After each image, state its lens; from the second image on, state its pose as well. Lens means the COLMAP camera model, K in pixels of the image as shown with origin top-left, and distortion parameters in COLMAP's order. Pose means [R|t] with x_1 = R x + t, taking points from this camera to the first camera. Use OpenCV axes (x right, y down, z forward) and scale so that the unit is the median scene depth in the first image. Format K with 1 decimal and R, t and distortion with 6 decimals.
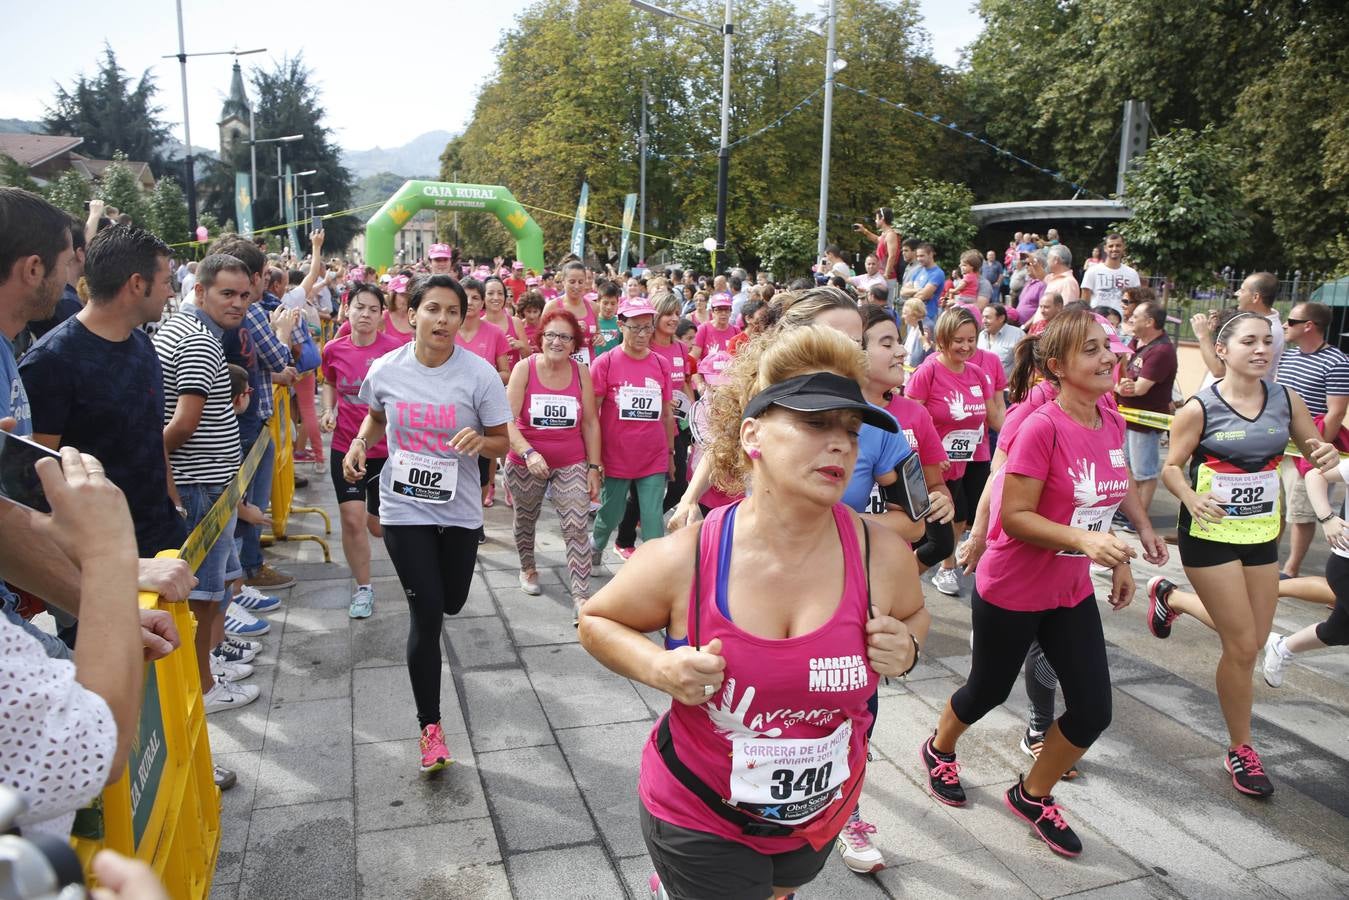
lens RADIAL K [[951.7, 0, 662.4], [0, 951.7, 447.6], [0, 0, 1]] dist [-0.087839, 0.092166]
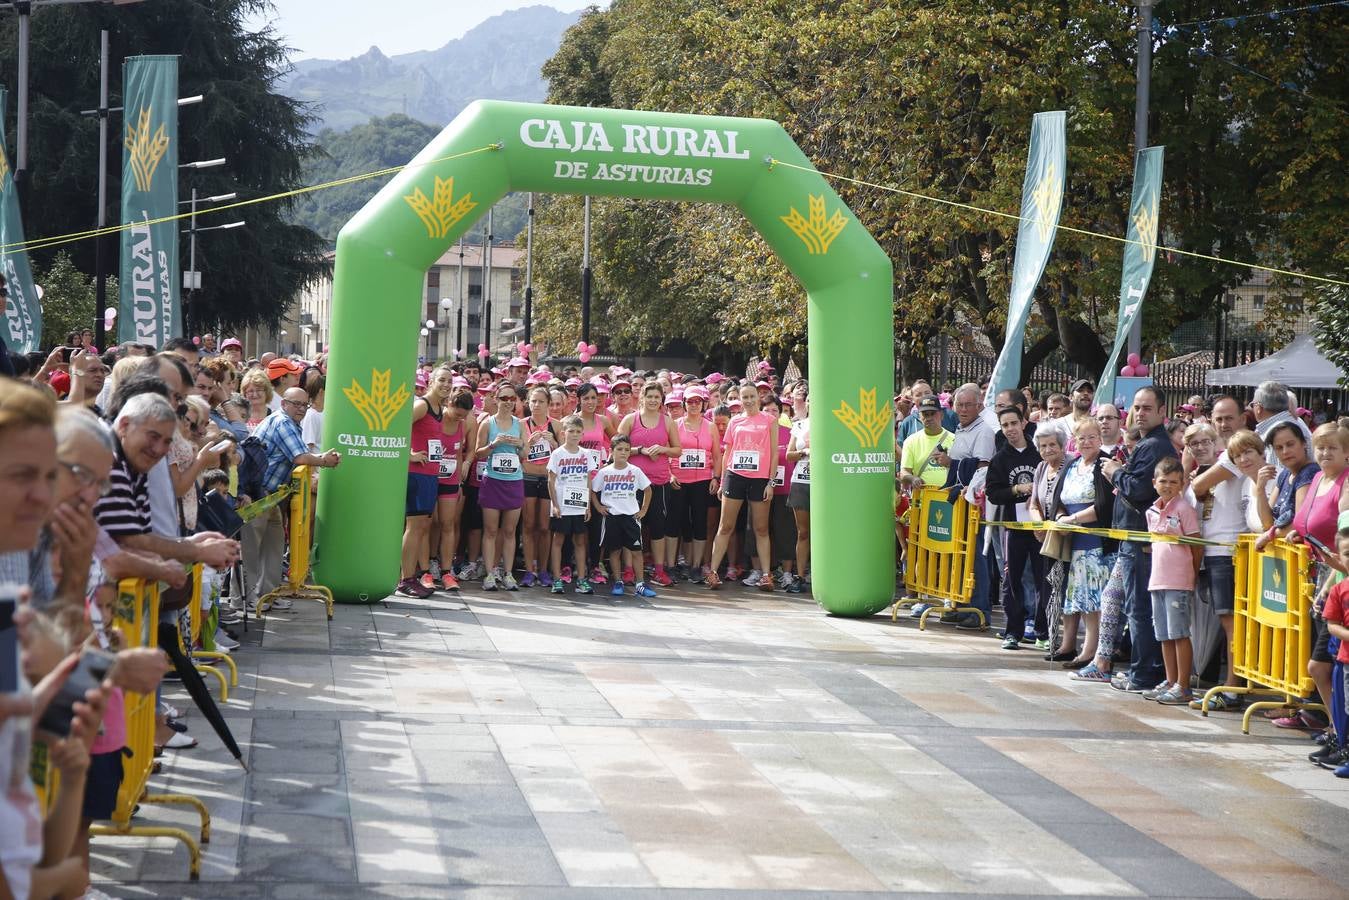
lens RADIAL K [[2626.6, 0, 674.5], [0, 2626.6, 450.0], [0, 0, 1]] dist [0.157729, 0.418781]
pose [[0.985430, 0.009190, -0.169834, -0.033468], [-0.035667, 0.987502, -0.153520, -0.022884], [0.166301, 0.157341, 0.973441, 0.109252]]
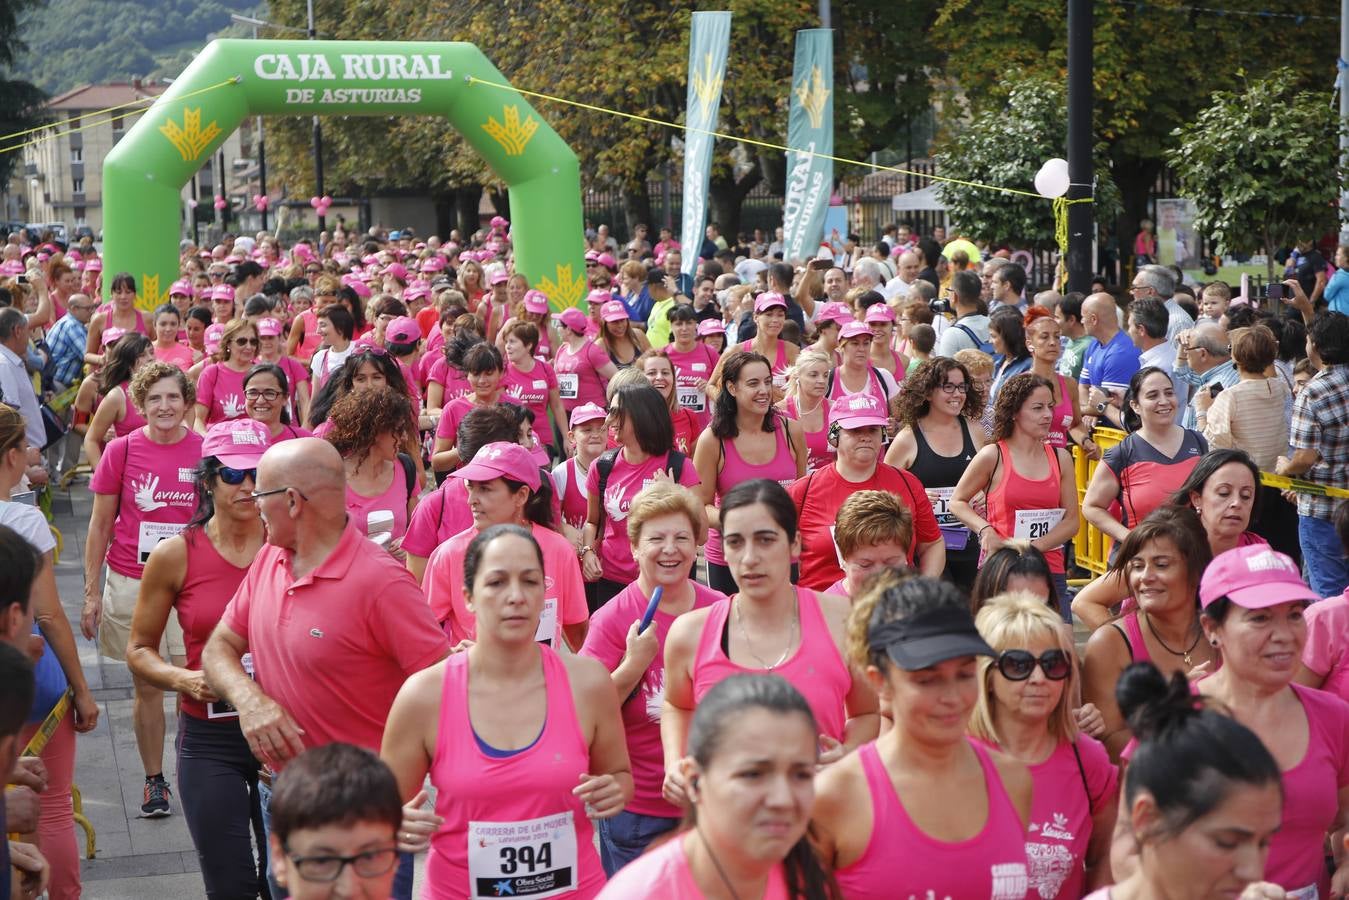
lens RADIAL K [[2626.6, 0, 674.5], [0, 2626.6, 450.0], [0, 0, 1]] dist [0.157729, 0.418781]
pose [[0.995907, -0.046857, -0.077284, -0.010560], [0.040291, 0.995615, -0.084428, -0.018300], [0.080901, 0.080969, 0.993428, -0.001380]]
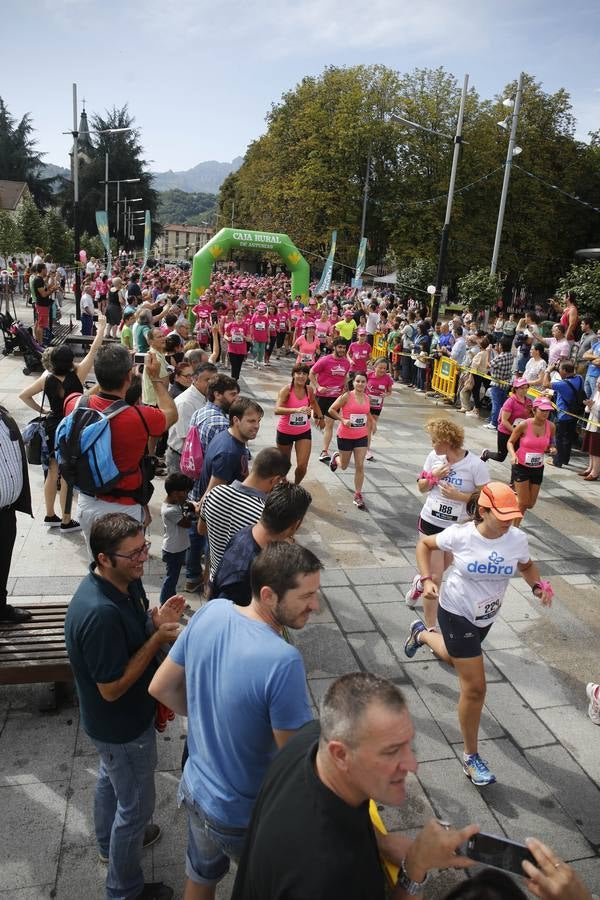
lens RADIAL K [[634.9, 0, 304.0], [0, 634.9, 448.2], [0, 0, 1]] dist [-0.087839, 0.092166]
pose [[0.995259, 0.074204, -0.062871, -0.034810], [-0.067616, 0.992573, 0.101124, -0.030353], [0.069908, -0.096394, 0.992885, -0.001846]]
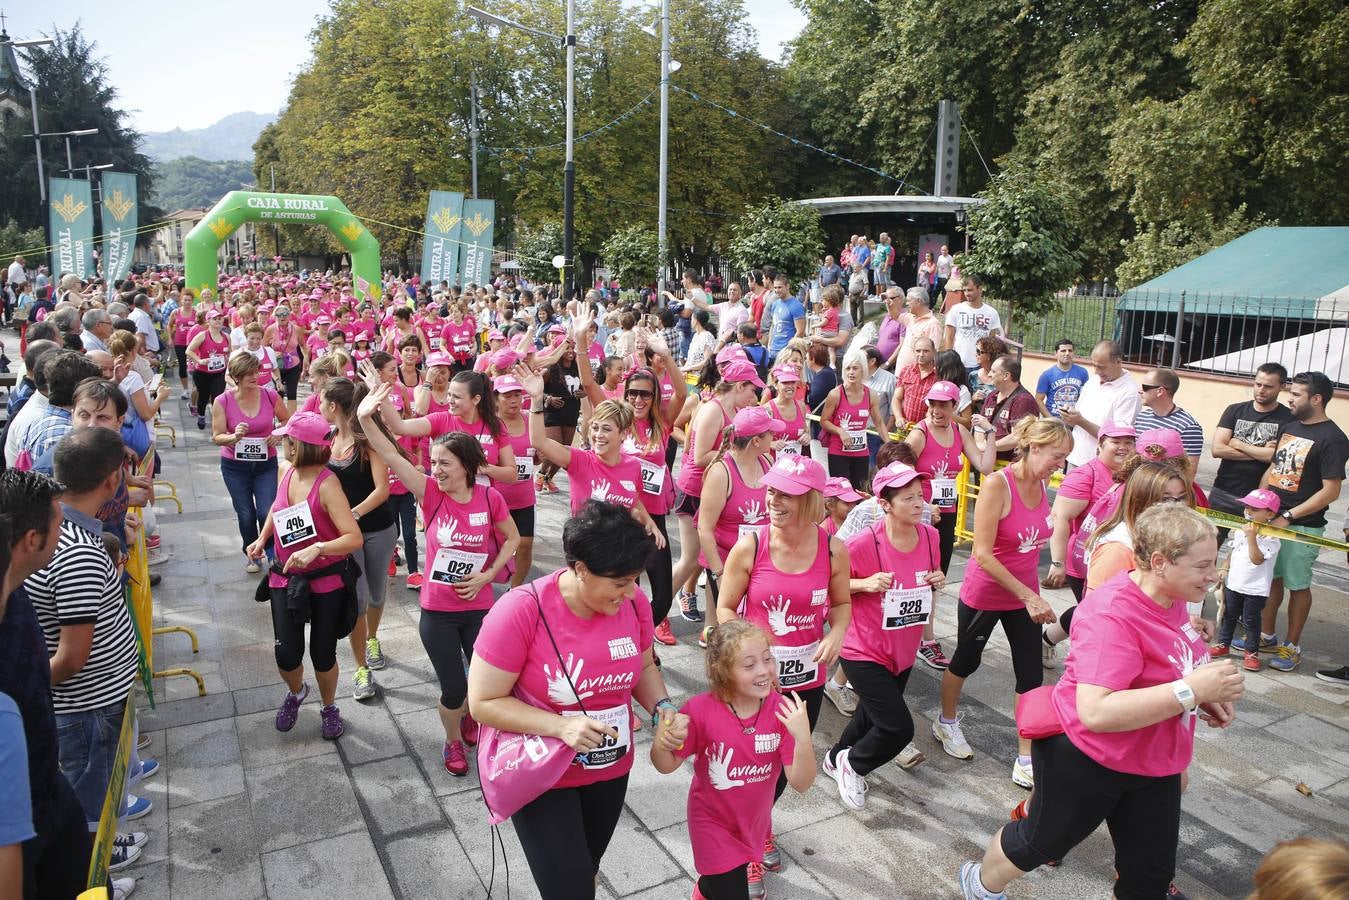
lens RADIAL K [[951.7, 0, 662.4], [0, 951.7, 447.6], [0, 0, 1]] dist [-0.087839, 0.092166]
pose [[0.984550, -0.045592, 0.169063, -0.009725], [0.042887, 0.998887, 0.019616, -0.018335], [-0.169769, -0.012063, 0.985410, 0.006472]]
